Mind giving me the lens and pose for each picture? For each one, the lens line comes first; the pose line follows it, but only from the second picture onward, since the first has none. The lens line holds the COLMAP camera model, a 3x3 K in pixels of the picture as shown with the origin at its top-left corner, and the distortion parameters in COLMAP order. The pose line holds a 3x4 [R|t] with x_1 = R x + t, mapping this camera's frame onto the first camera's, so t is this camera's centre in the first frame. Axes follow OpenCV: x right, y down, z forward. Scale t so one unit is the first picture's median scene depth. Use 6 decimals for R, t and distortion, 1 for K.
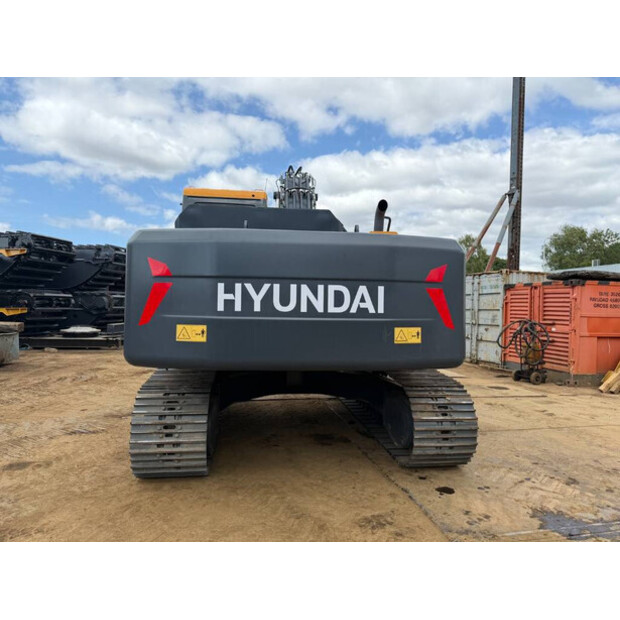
lens RADIAL K [[442.4, 0, 310.0], [0, 442.4, 310.0], [0, 0, 1]] dist [0.001417, -0.004297]
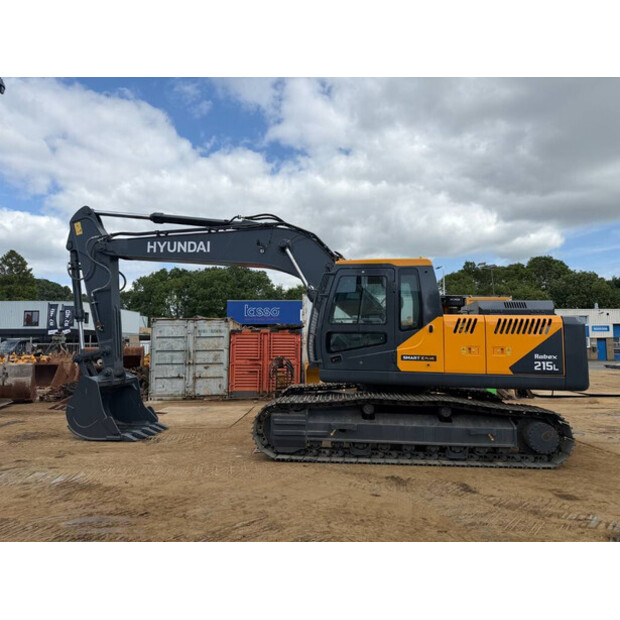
lens RADIAL K [[425.1, 0, 311.2], [0, 425.1, 313.2], [0, 0, 1]] dist [0.030073, -0.040441]
pose [[0.216306, 0.049501, 0.975070, -0.689609], [0.019609, 0.998292, -0.055029, -0.034332], [-0.976129, 0.031023, 0.214966, 0.517534]]
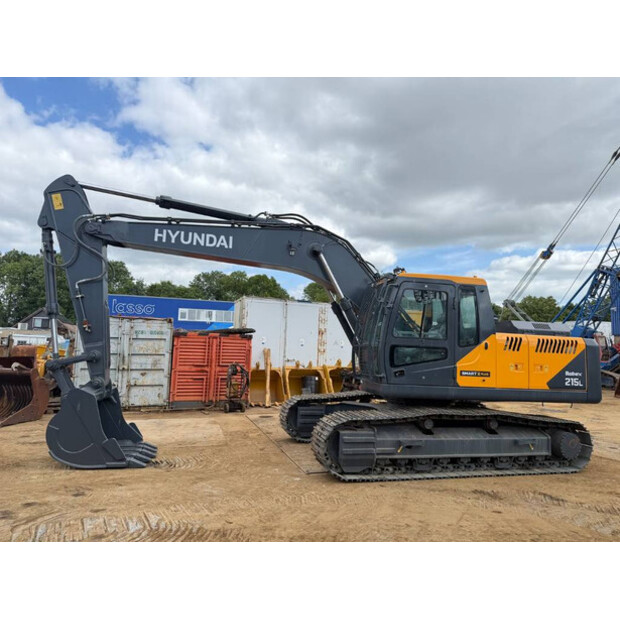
lens RADIAL K [[430.7, 0, 296.5], [0, 430.7, 309.5], [0, 0, 1]] dist [0.001465, -0.005330]
pose [[-0.103576, 0.064381, 0.992536, -0.676509], [-0.017396, 0.997633, -0.066527, -0.047517], [-0.994469, -0.024156, -0.102211, 0.806822]]
